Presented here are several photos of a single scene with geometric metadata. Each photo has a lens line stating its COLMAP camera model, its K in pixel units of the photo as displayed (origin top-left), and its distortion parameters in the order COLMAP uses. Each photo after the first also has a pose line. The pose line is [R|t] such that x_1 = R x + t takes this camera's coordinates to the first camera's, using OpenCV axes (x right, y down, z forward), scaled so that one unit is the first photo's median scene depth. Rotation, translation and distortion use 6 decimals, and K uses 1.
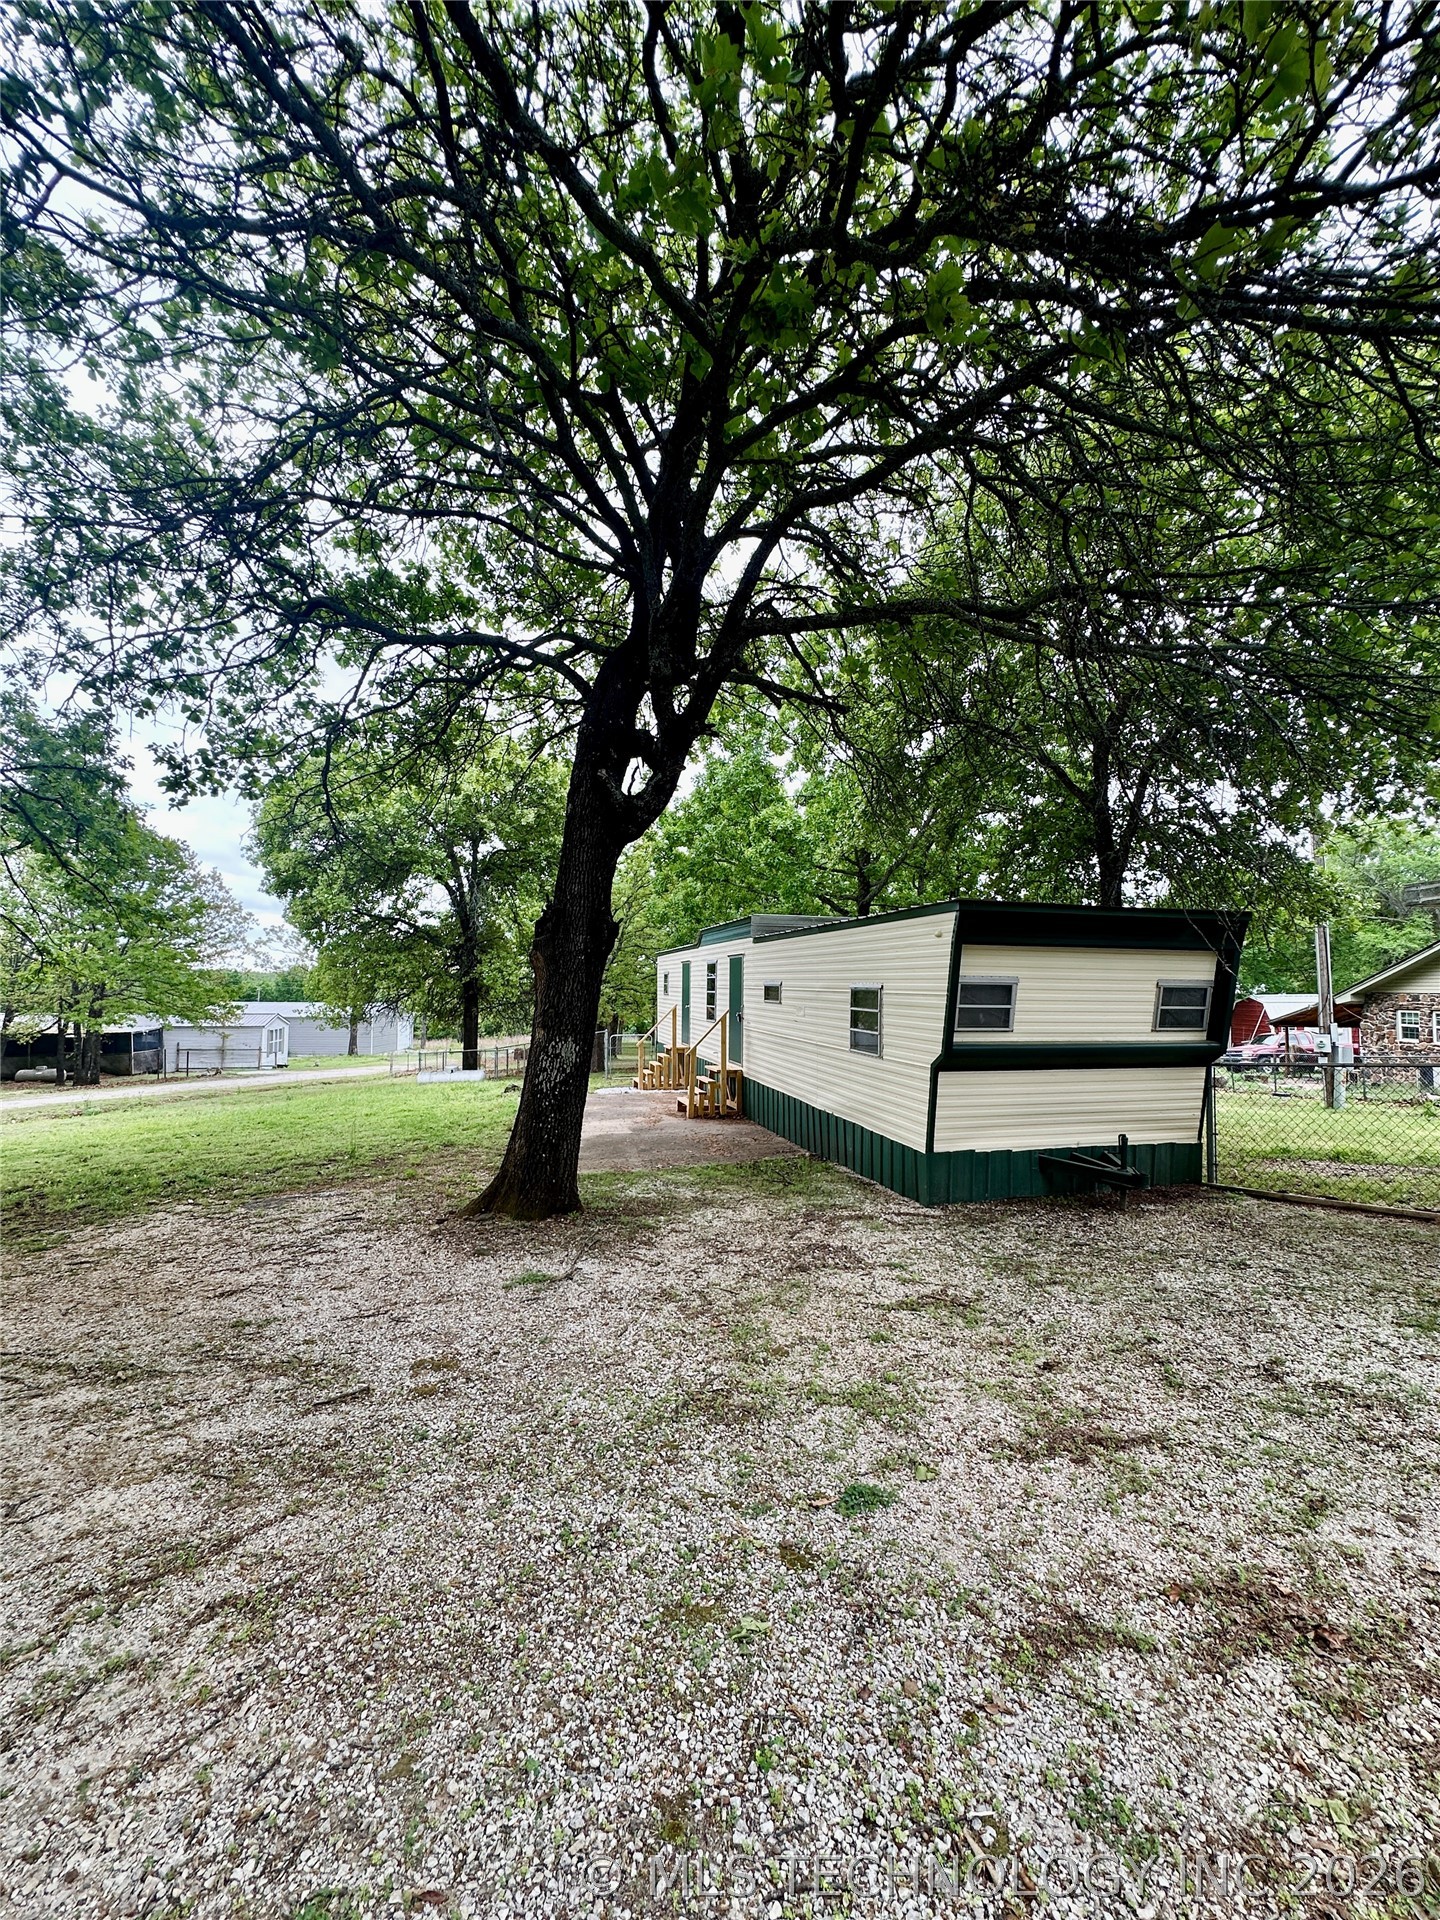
lens RADIAL K [[774.6, 0, 708.3], [0, 774.6, 957.9], [0, 0, 1]] dist [-0.000146, -0.000771]
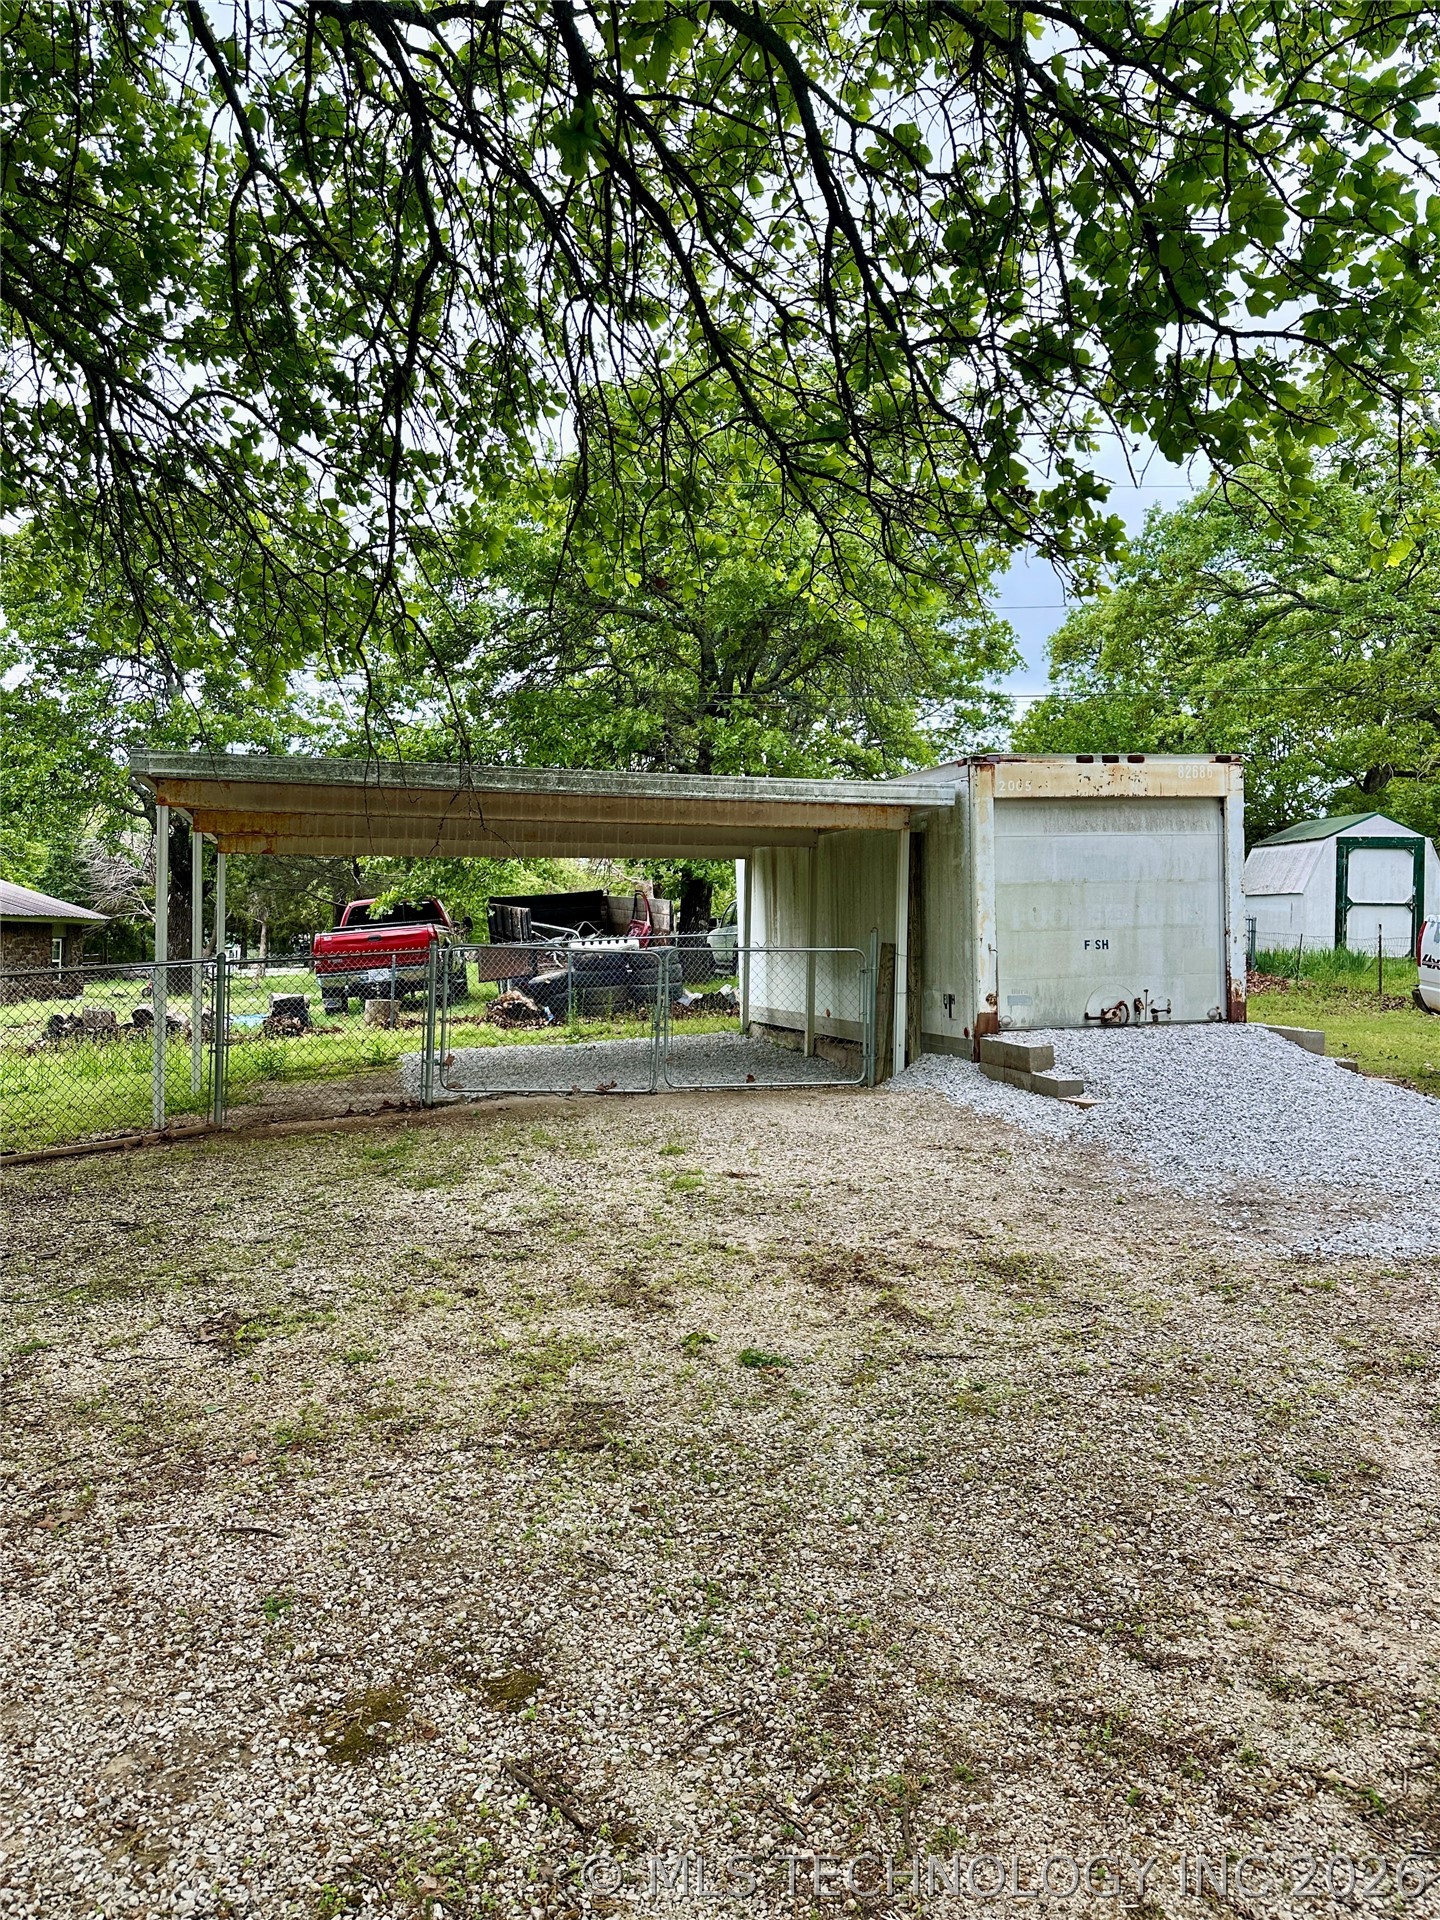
lens RADIAL K [[1339.2, 0, 712.4], [0, 1339.2, 958.2], [0, 0, 1]] dist [0.080884, -0.100725]
pose [[-0.166546, -0.013896, 0.985936, -1.226559], [-0.066112, 0.997808, 0.002896, 0.144428], [-0.983815, -0.064700, -0.167100, 1.126075]]
